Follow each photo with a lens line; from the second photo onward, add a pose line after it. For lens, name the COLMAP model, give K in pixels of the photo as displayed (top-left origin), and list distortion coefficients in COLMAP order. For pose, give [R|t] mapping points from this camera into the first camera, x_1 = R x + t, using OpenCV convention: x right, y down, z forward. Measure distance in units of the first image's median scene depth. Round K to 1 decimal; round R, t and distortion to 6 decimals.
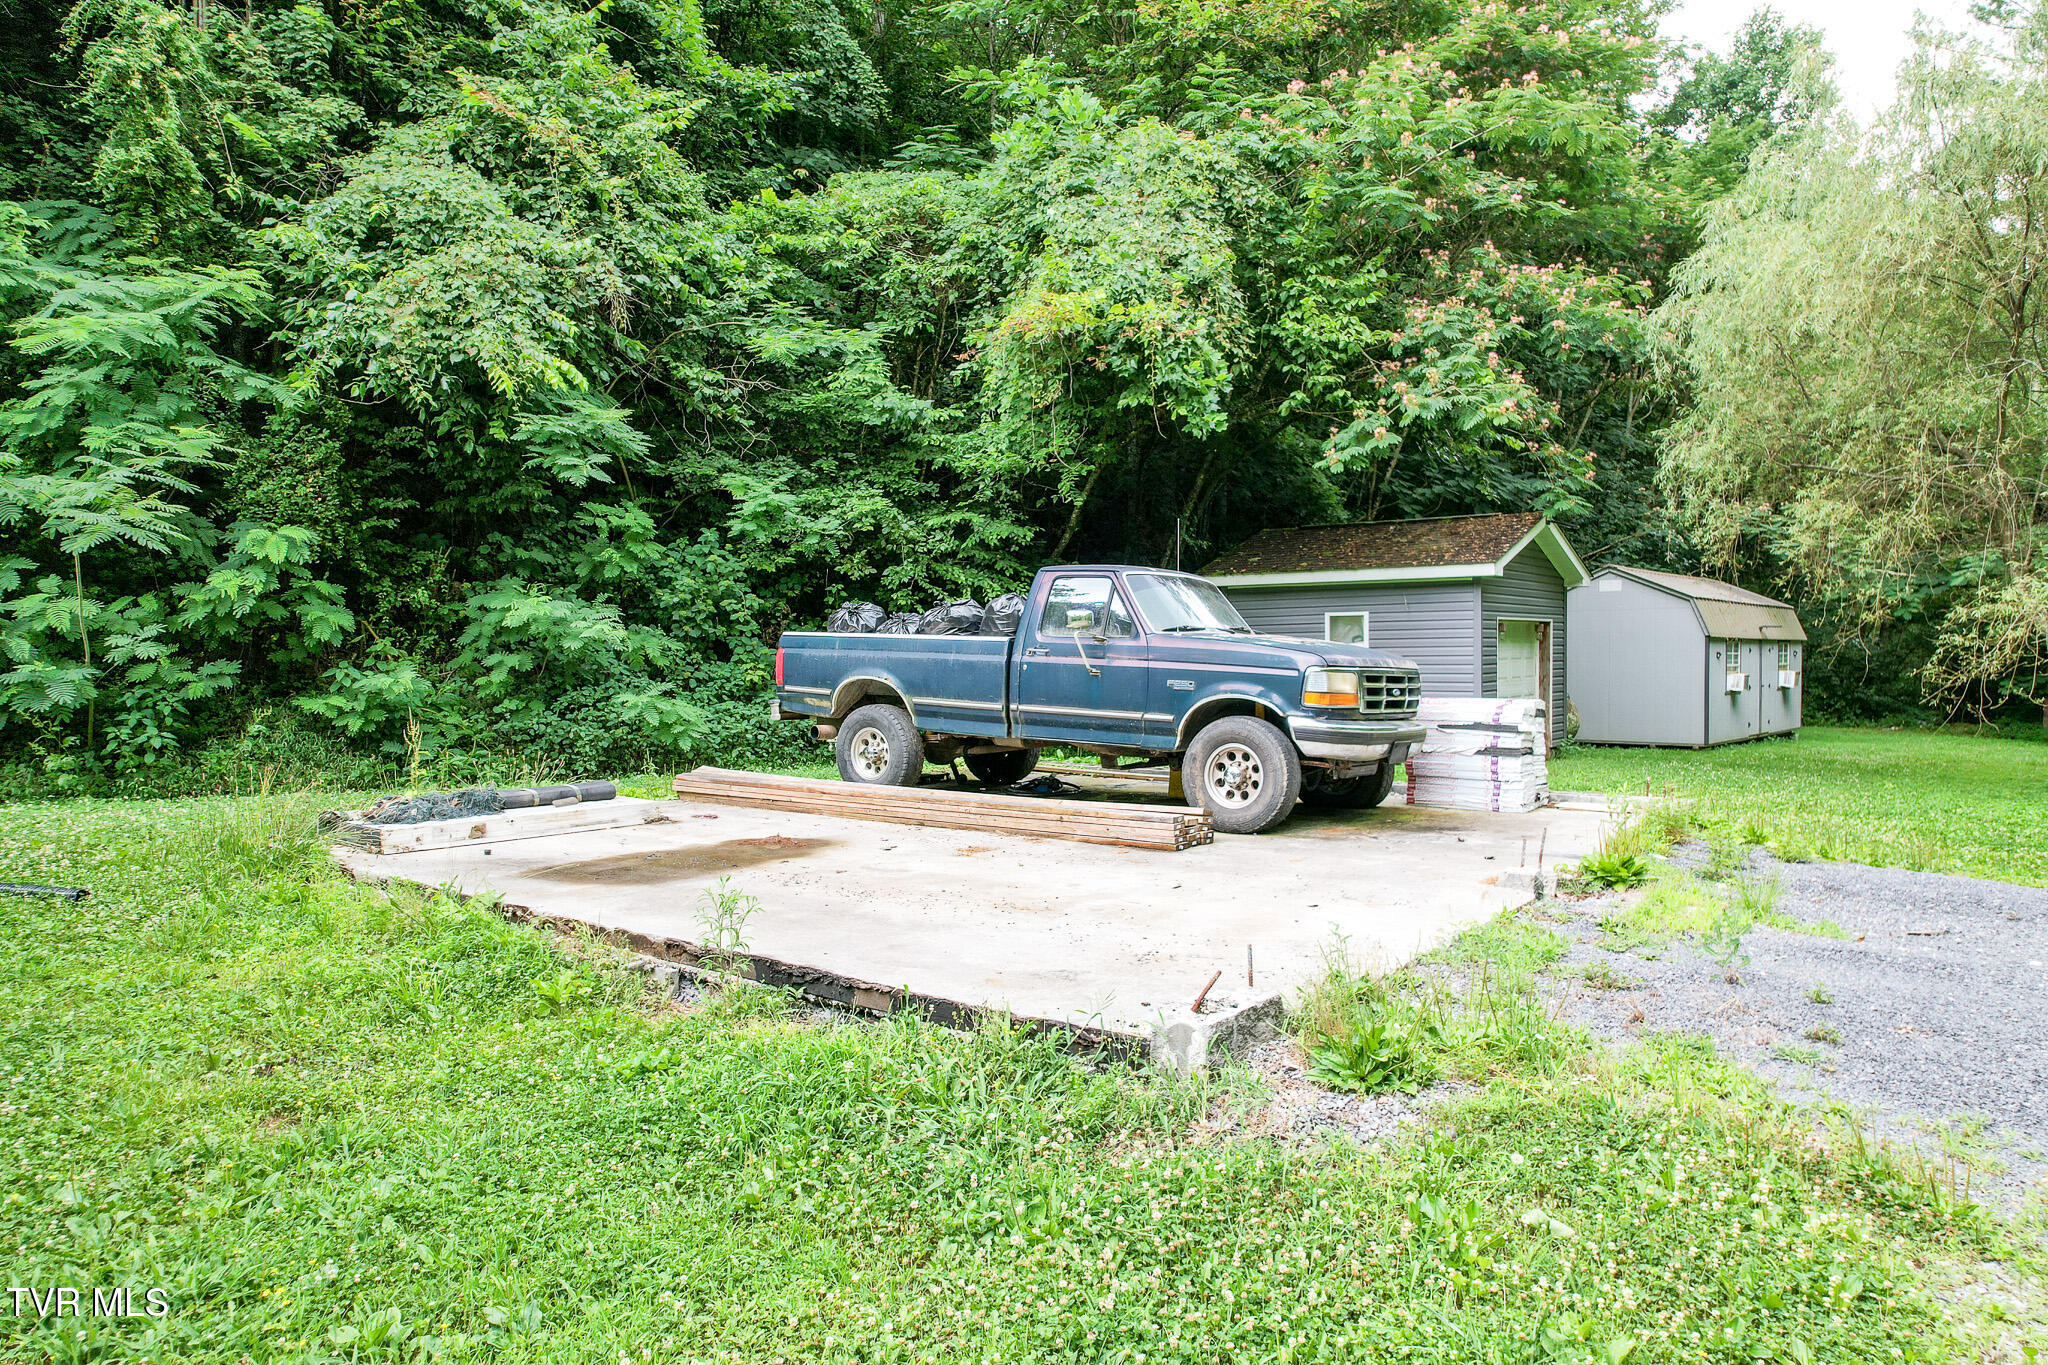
lens RADIAL K [[1309.6, 0, 1035.7], [0, 1309.6, 682.2], [0, 0, 1]] dist [-0.071027, 0.062795]
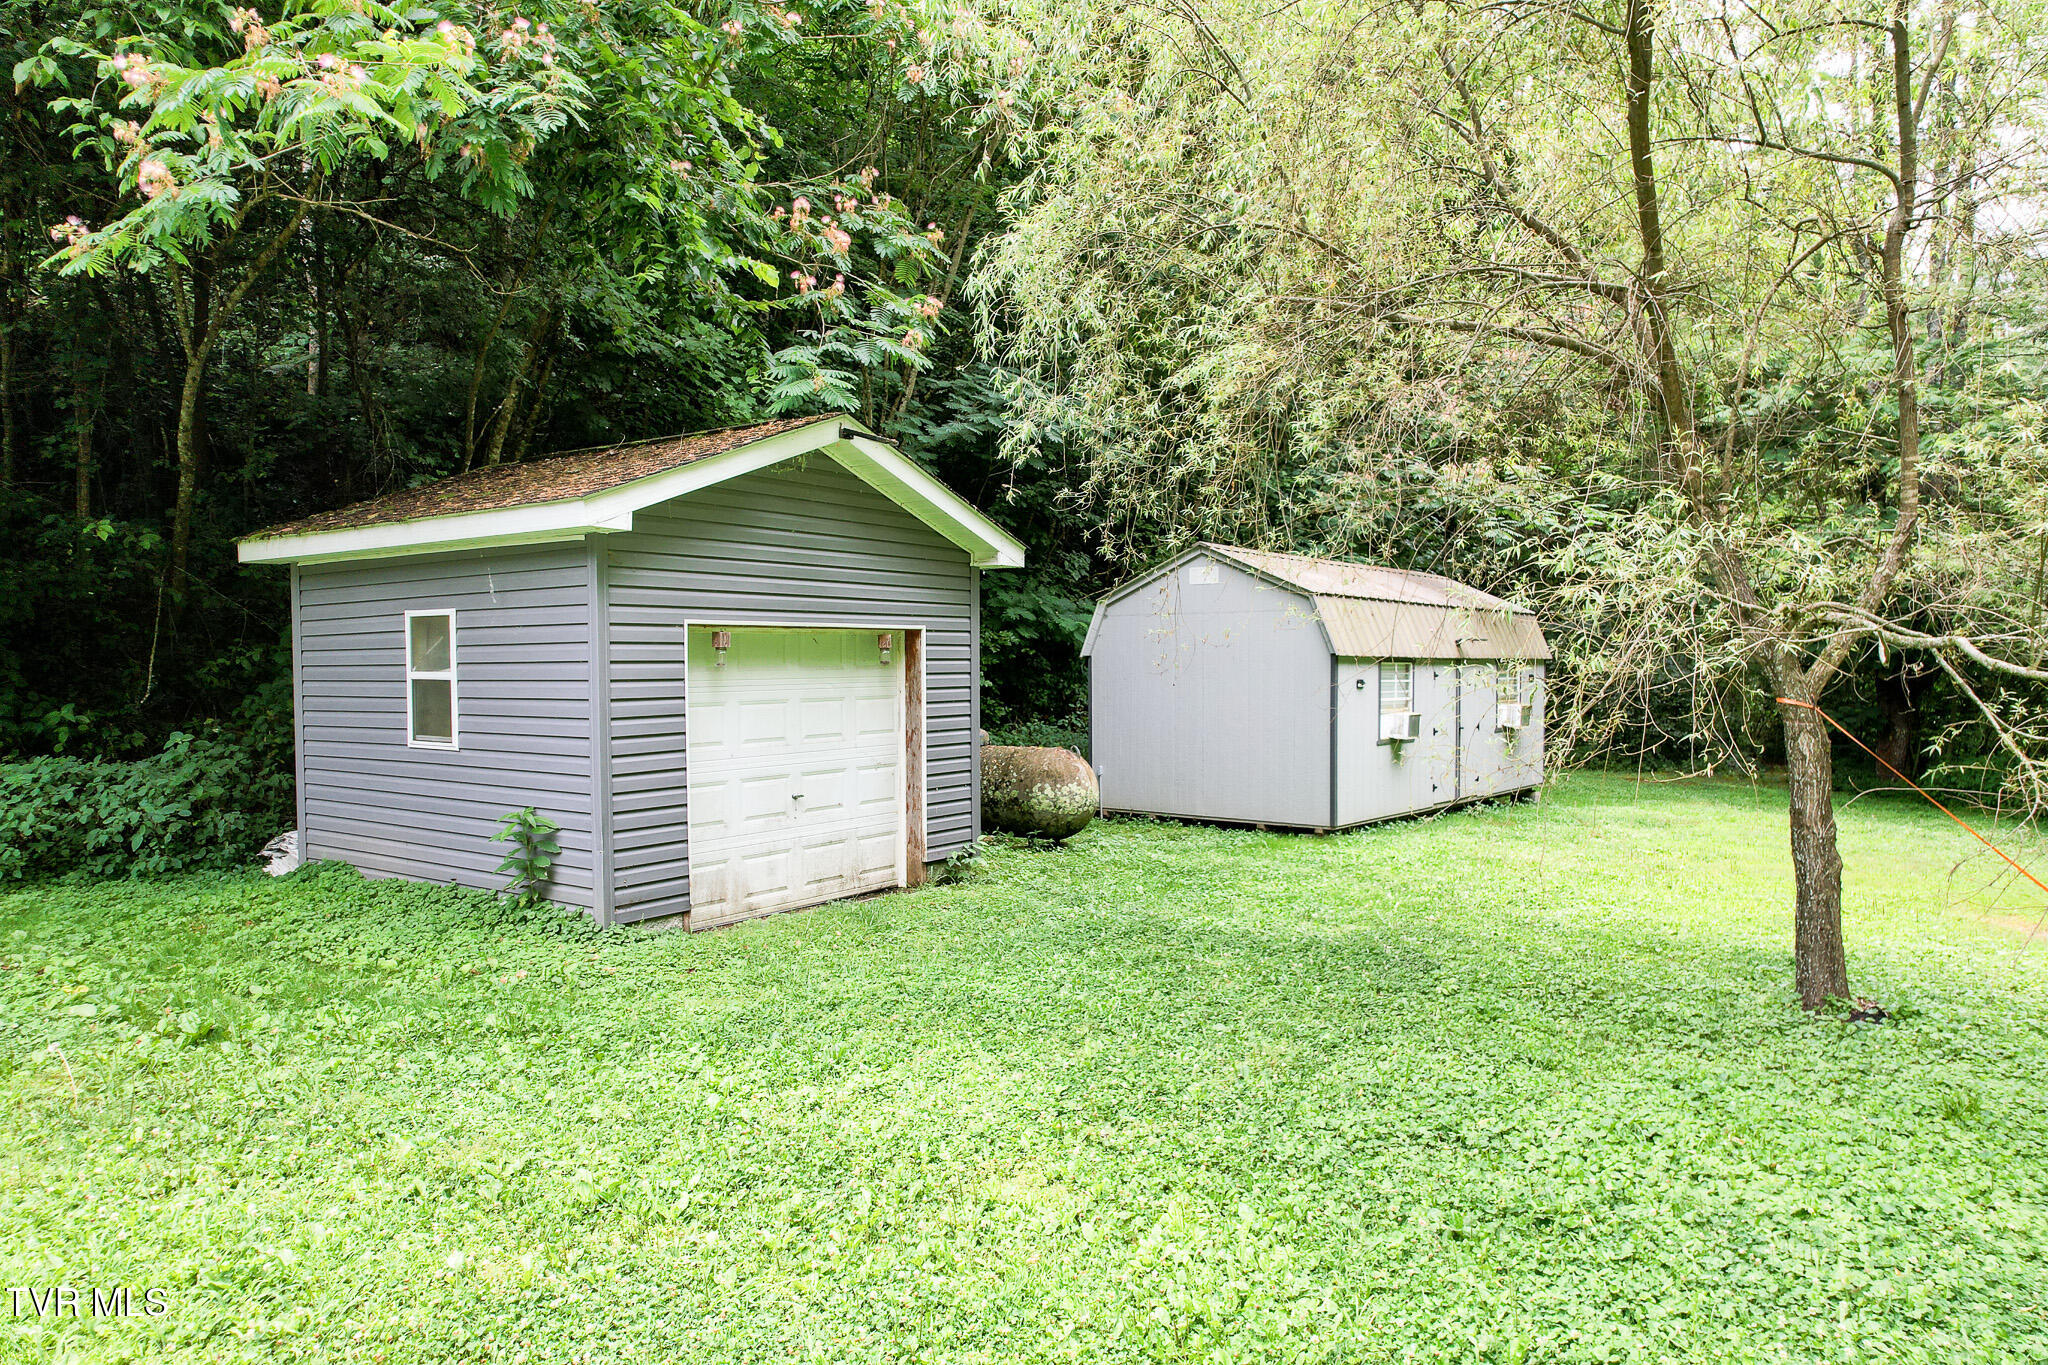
lens RADIAL K [[1309.6, 0, 1025.6], [0, 1309.6, 679.3], [0, 0, 1]] dist [-0.071027, 0.062795]
pose [[0.999207, 0.003962, 0.039632, 0.341627], [-0.003781, 0.999982, -0.004650, -0.019215], [-0.039649, 0.004496, 0.999204, 0.372776]]
